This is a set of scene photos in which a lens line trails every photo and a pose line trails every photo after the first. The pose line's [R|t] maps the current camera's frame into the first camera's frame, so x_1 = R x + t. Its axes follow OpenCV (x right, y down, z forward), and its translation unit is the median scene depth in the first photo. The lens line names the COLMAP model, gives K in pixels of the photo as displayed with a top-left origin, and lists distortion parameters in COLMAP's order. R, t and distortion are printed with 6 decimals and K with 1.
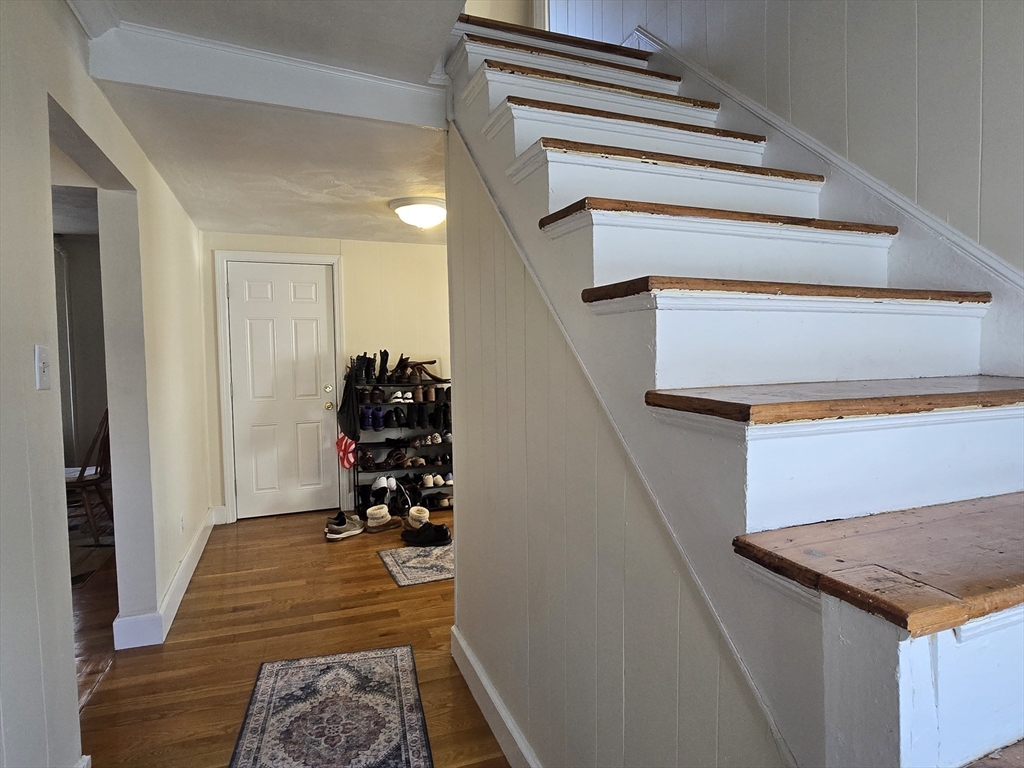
lens RADIAL K [[569.5, 0, 511.5], [0, 569.5, 380.2], [0, 0, 1]] dist [-0.007202, -0.000493]
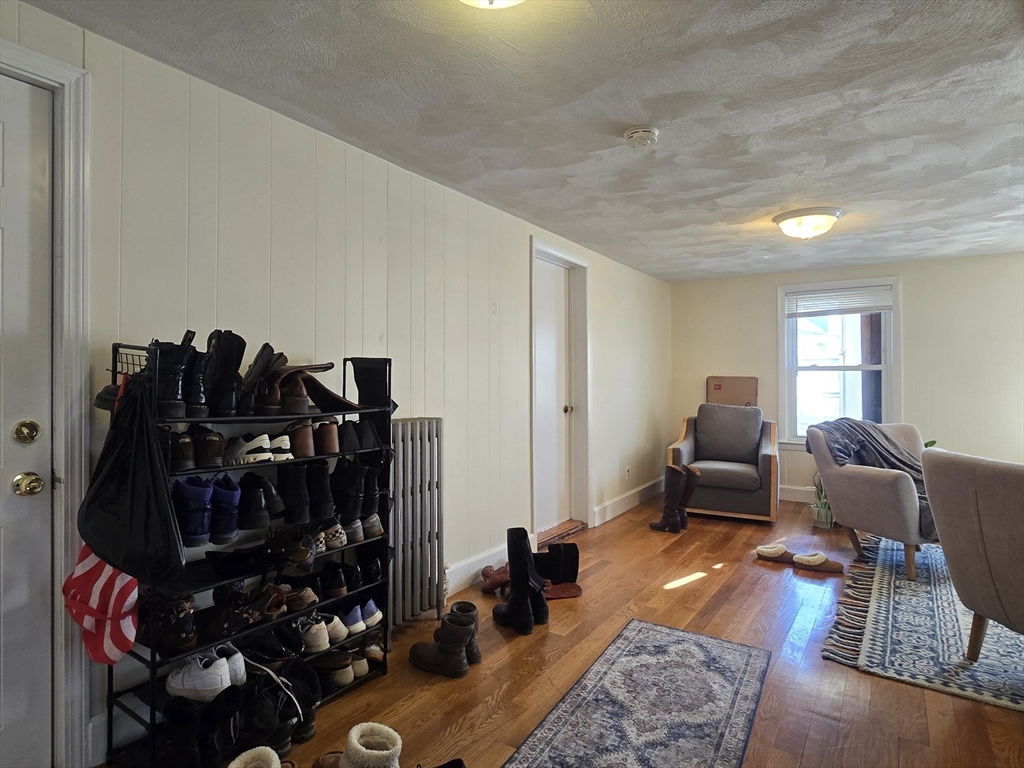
lens RADIAL K [[569.5, 0, 511.6], [0, 569.5, 385.8], [0, 0, 1]] dist [-0.007202, -0.000493]
pose [[0.825432, 0.013465, 0.564341, -0.278865], [0.014519, 0.998878, -0.045069, 0.005845], [-0.564315, 0.045395, 0.824310, 0.558833]]
